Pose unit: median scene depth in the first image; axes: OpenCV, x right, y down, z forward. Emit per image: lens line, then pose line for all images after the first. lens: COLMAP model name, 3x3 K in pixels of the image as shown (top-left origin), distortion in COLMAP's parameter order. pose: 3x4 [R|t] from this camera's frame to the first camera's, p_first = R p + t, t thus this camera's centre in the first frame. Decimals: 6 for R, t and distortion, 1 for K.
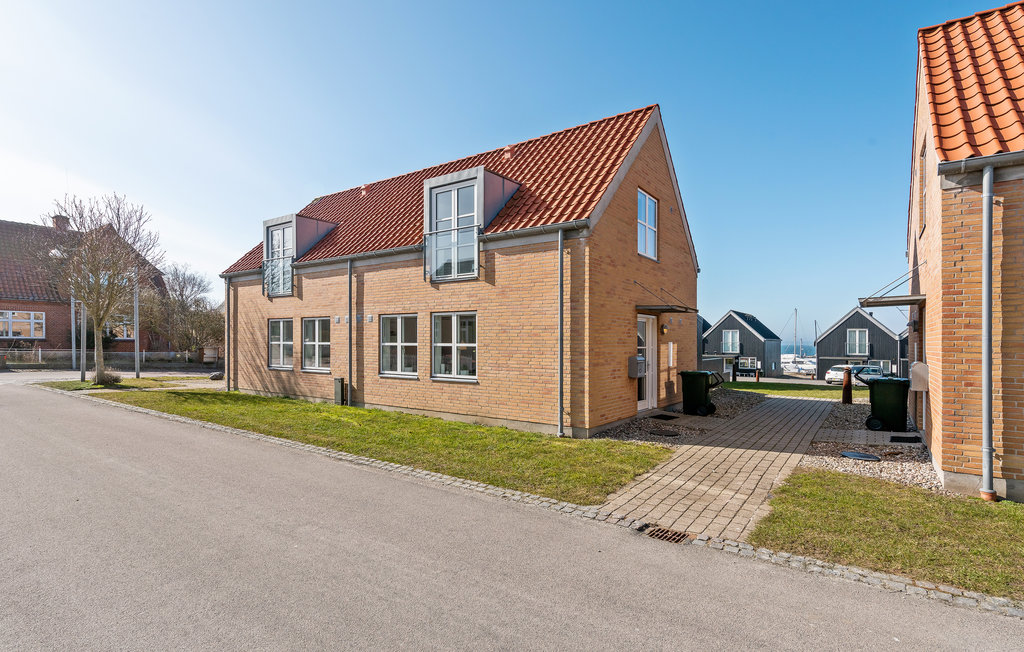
lens RADIAL K [[506.1, 0, 475.0], [0, 506.1, 349.8], [0, 0, 1]] dist [0.011048, -0.001385]
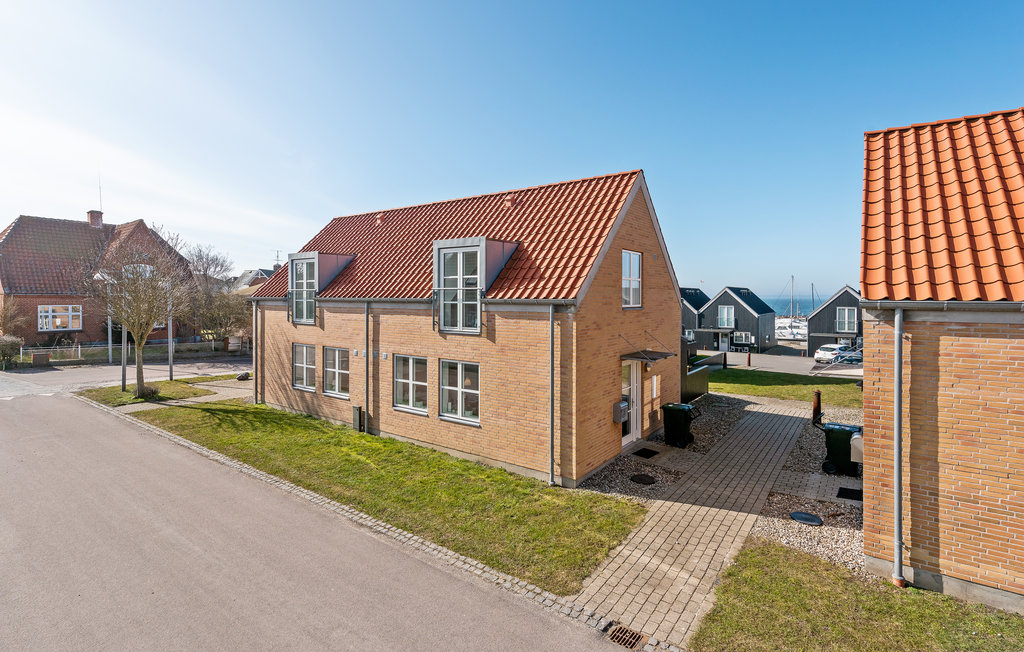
lens RADIAL K [[496.4, 0, 480.8], [0, 496.4, 293.2], [0, 0, 1]] dist [0.012341, -0.002678]
pose [[0.999974, 0.001122, -0.007155, 0.013744], [-0.001092, 0.999990, 0.004232, -0.226681], [0.007160, -0.004224, 0.999965, -0.107400]]
